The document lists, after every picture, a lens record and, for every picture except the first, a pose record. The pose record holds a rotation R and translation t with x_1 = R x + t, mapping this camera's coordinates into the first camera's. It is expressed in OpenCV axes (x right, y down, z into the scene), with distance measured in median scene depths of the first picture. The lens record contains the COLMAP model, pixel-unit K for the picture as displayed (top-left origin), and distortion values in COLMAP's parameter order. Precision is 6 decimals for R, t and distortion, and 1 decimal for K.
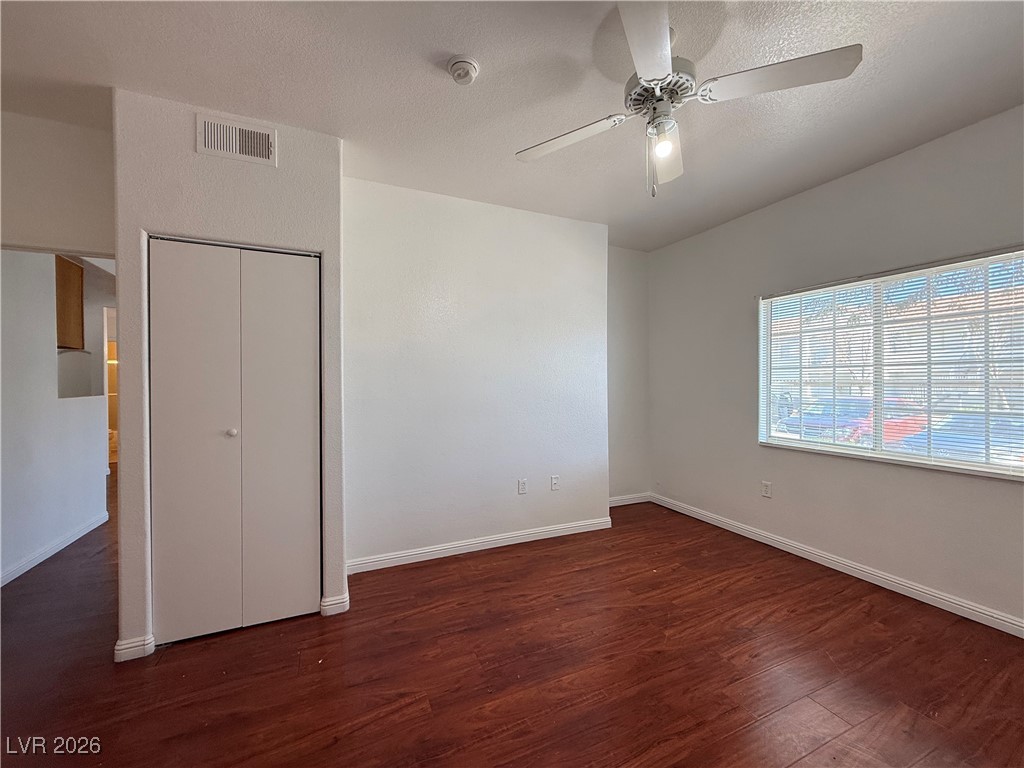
lens RADIAL K [[406.7, 0, 512.5], [0, 406.7, 381.7], [0, 0, 1]] dist [0.000261, 0.000250]
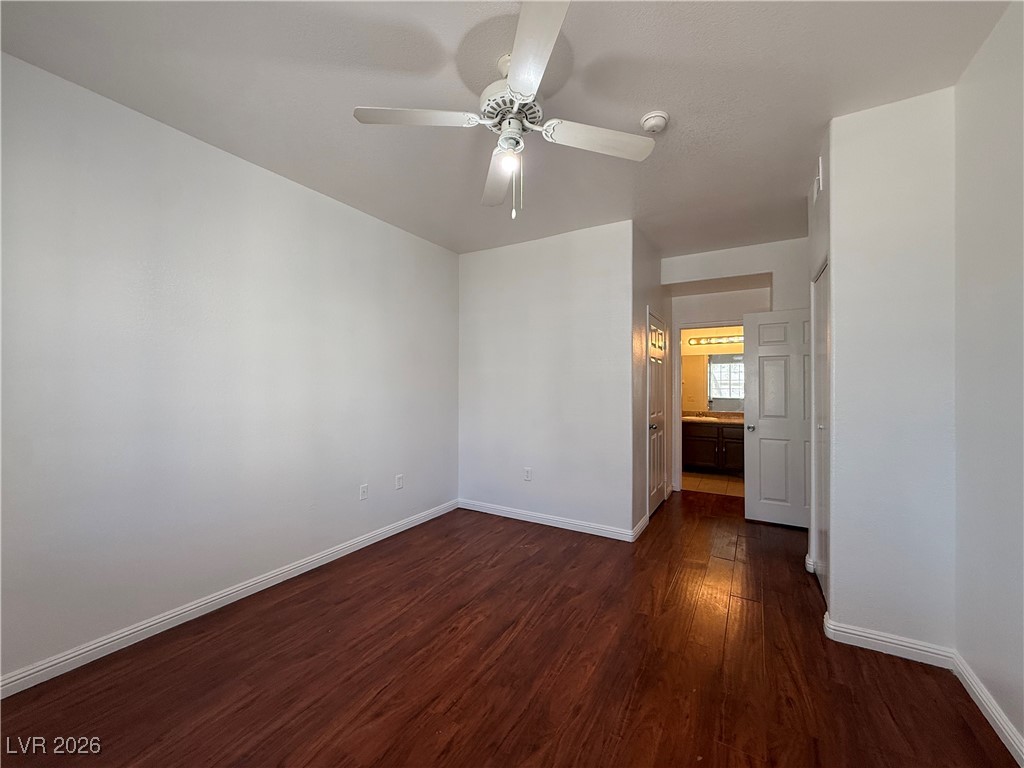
lens RADIAL K [[406.7, 0, 512.6], [0, 406.7, 381.7], [0, 0, 1]] dist [0.000261, 0.000250]
pose [[-0.818937, -0.001681, -0.573880, 0.608764], [0.000306, 0.999994, -0.003366, -0.006036], [0.573883, -0.002933, -0.818932, 1.175571]]
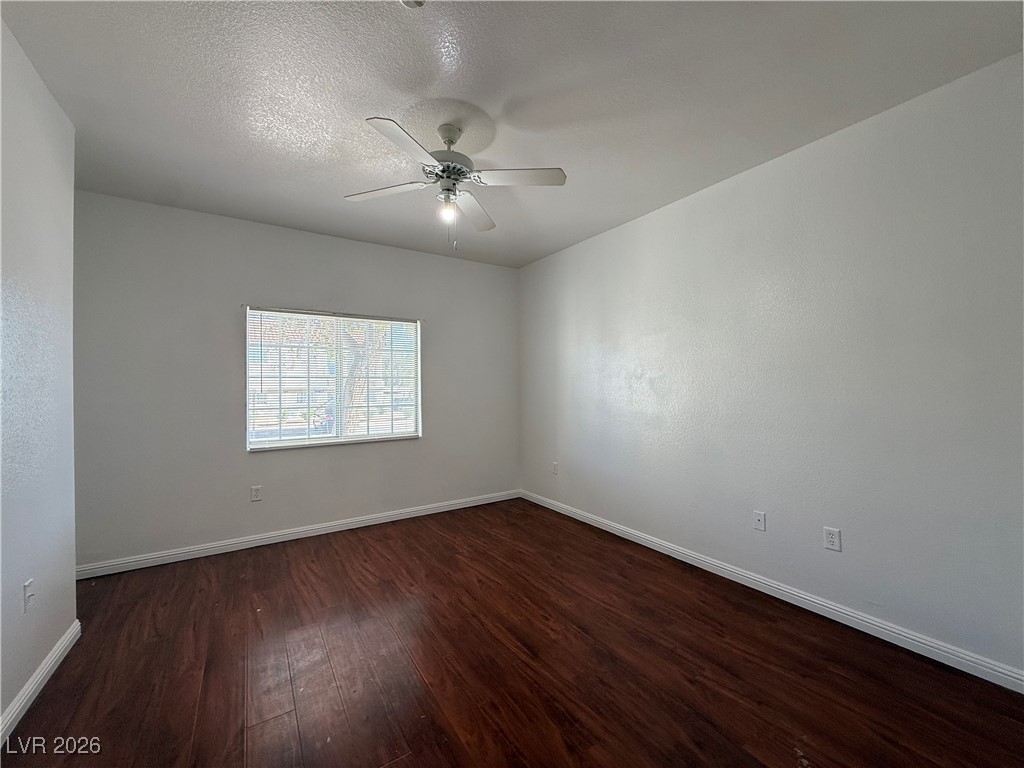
lens RADIAL K [[406.7, 0, 507.4], [0, 406.7, 384.6], [0, 0, 1]] dist [0.000261, 0.000250]
pose [[-0.146370, 0.008009, 0.989198, -0.612182], [0.010505, 0.999923, -0.006541, 0.000301], [-0.989174, 0.009434, -0.146443, 0.636427]]
